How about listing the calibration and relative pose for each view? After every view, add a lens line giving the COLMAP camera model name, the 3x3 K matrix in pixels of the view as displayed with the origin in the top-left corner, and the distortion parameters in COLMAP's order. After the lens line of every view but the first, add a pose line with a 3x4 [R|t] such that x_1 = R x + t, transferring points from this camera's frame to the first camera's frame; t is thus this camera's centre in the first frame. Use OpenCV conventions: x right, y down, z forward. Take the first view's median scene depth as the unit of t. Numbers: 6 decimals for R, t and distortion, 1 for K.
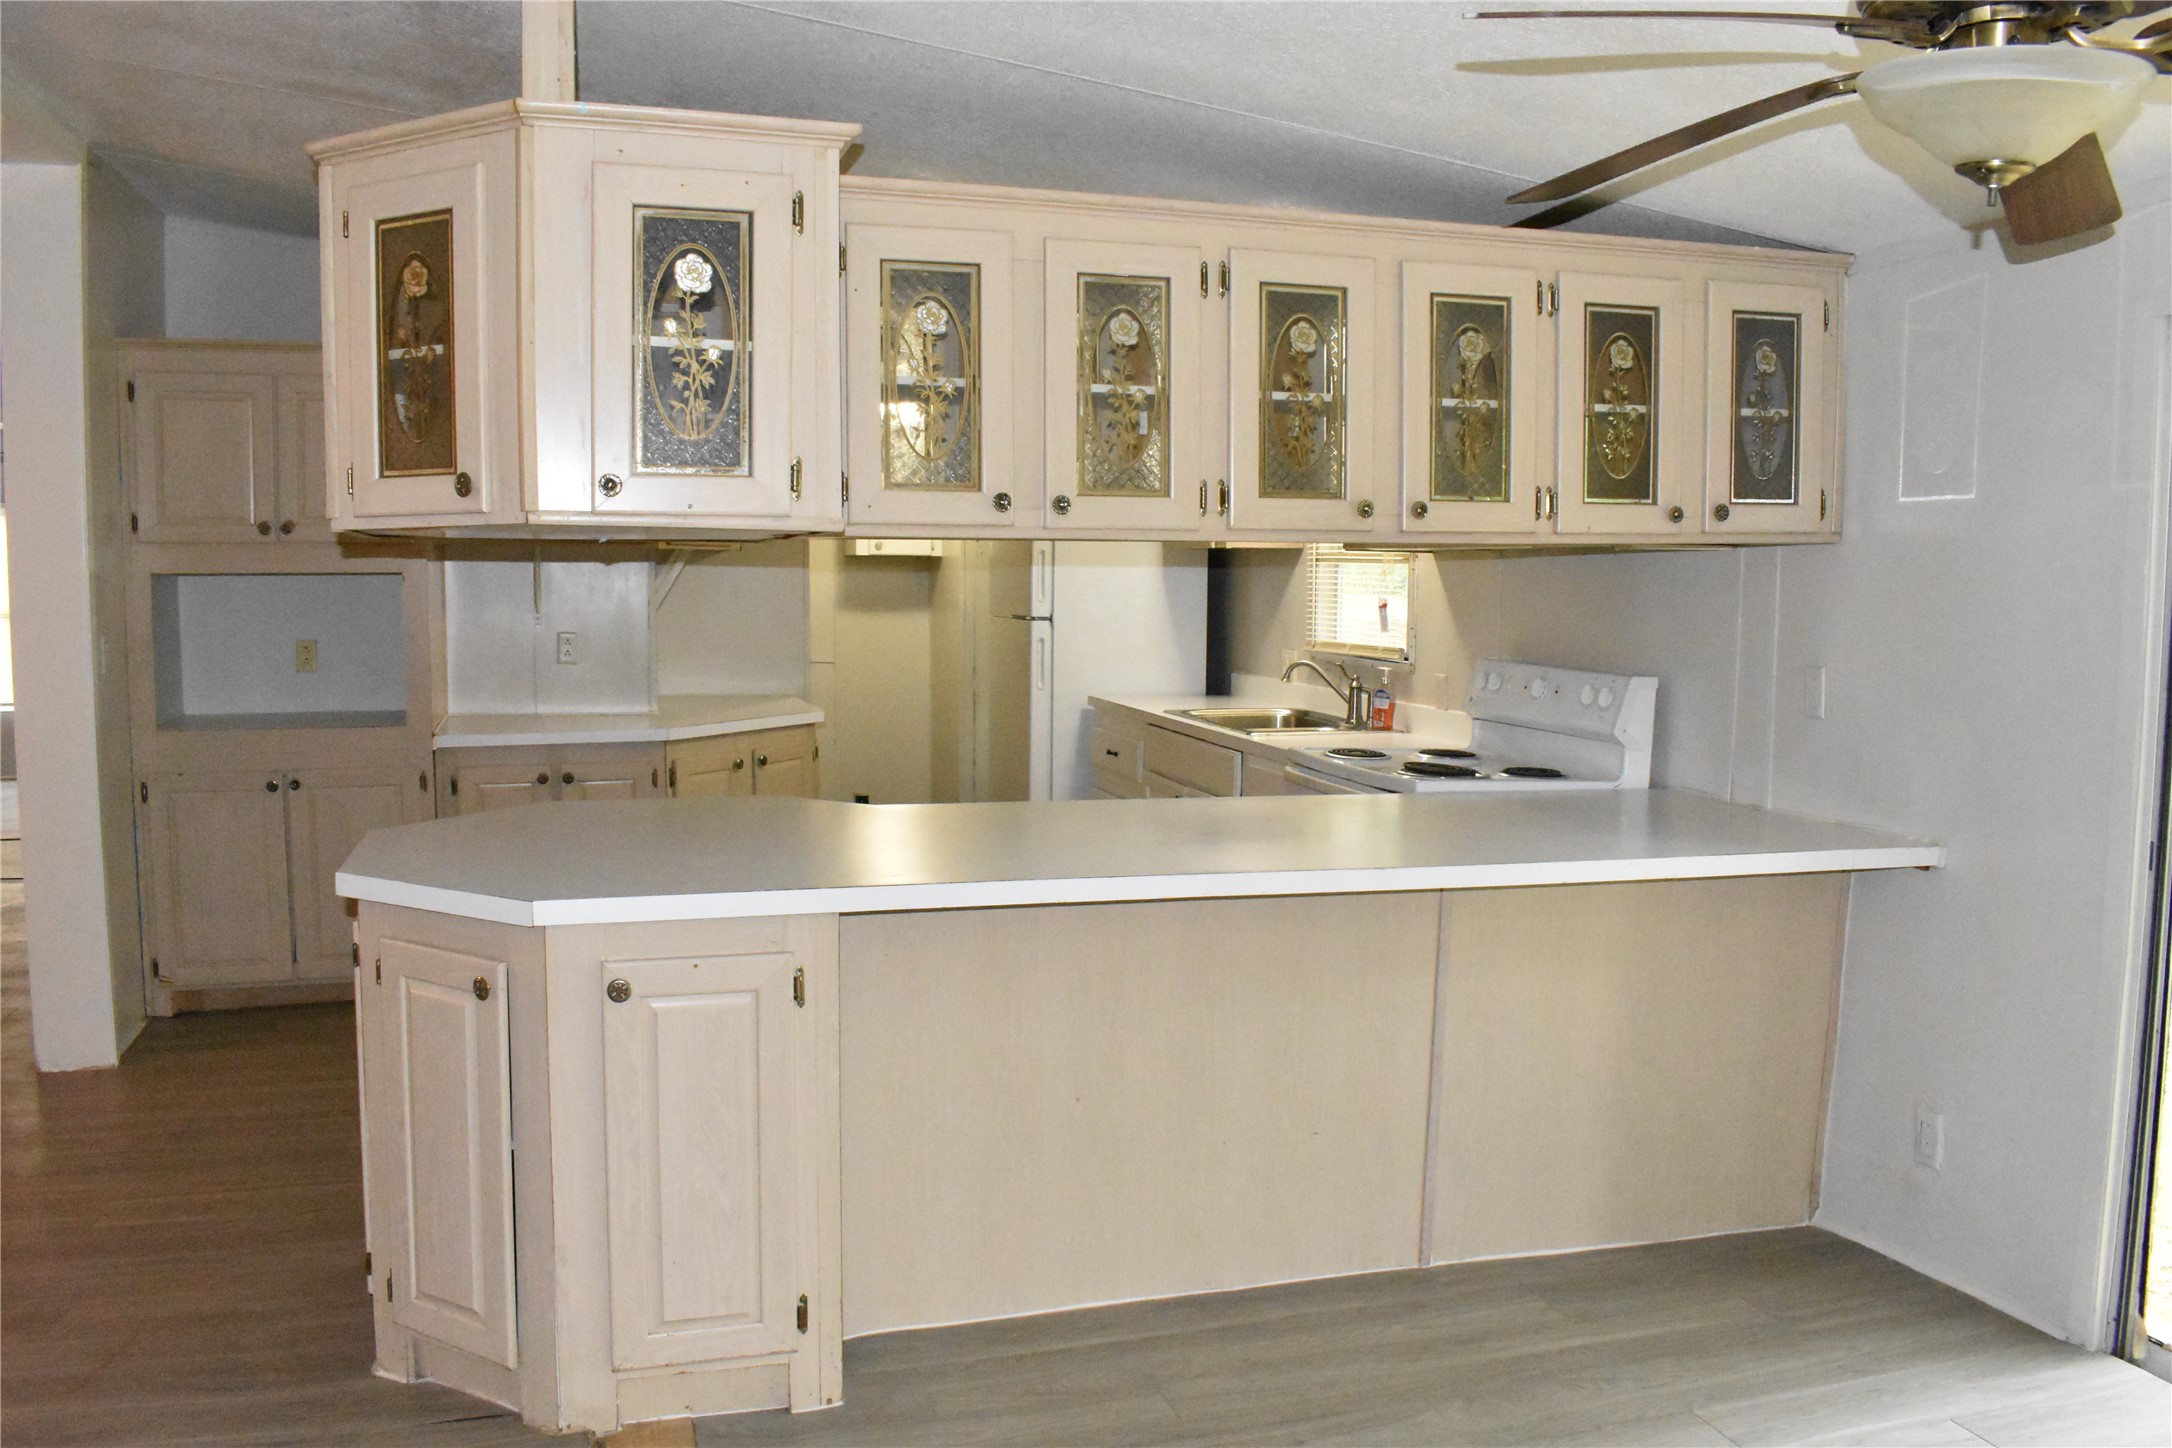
lens RADIAL K [[1729.1, 0, 1086.0], [0, 1729.1, 724.0], [0, 0, 1]] dist [-0.001333, -0.001107]
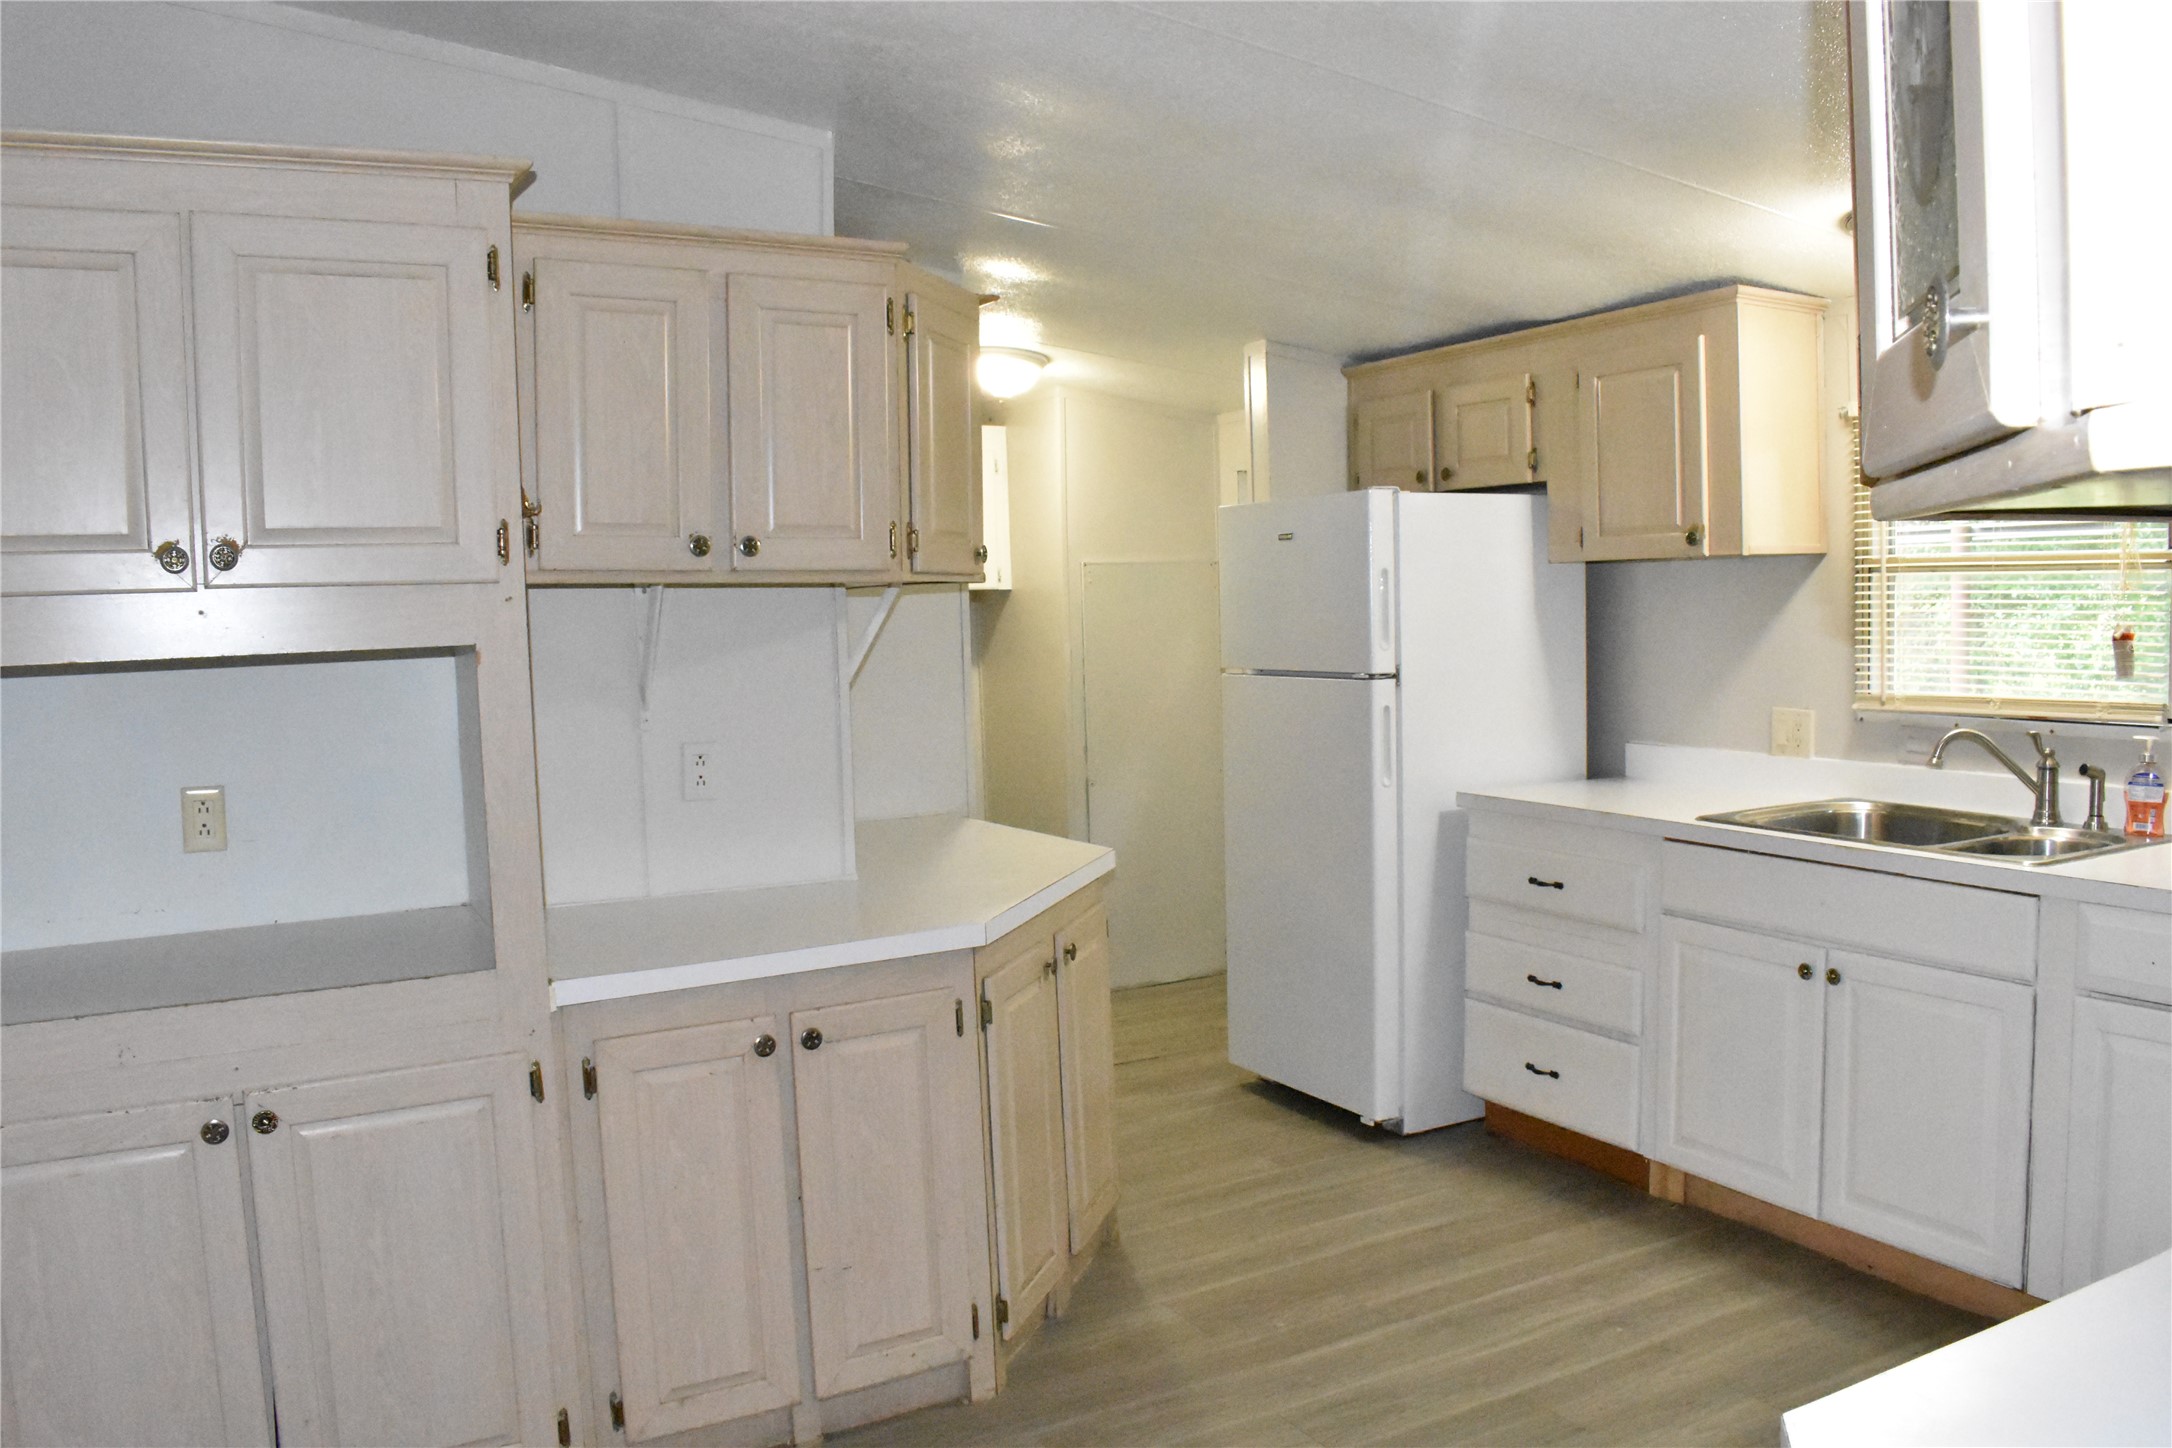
lens RADIAL K [[1639.9, 0, 1087.7], [0, 1639.9, 756.0], [0, 0, 1]] dist [-0.068543, -0.000931]
pose [[0.974120, -0.055666, 0.219070, -0.301339], [0.055421, 0.998437, 0.007270, -0.046997], [-0.219132, 0.005060, 0.975682, 0.487498]]
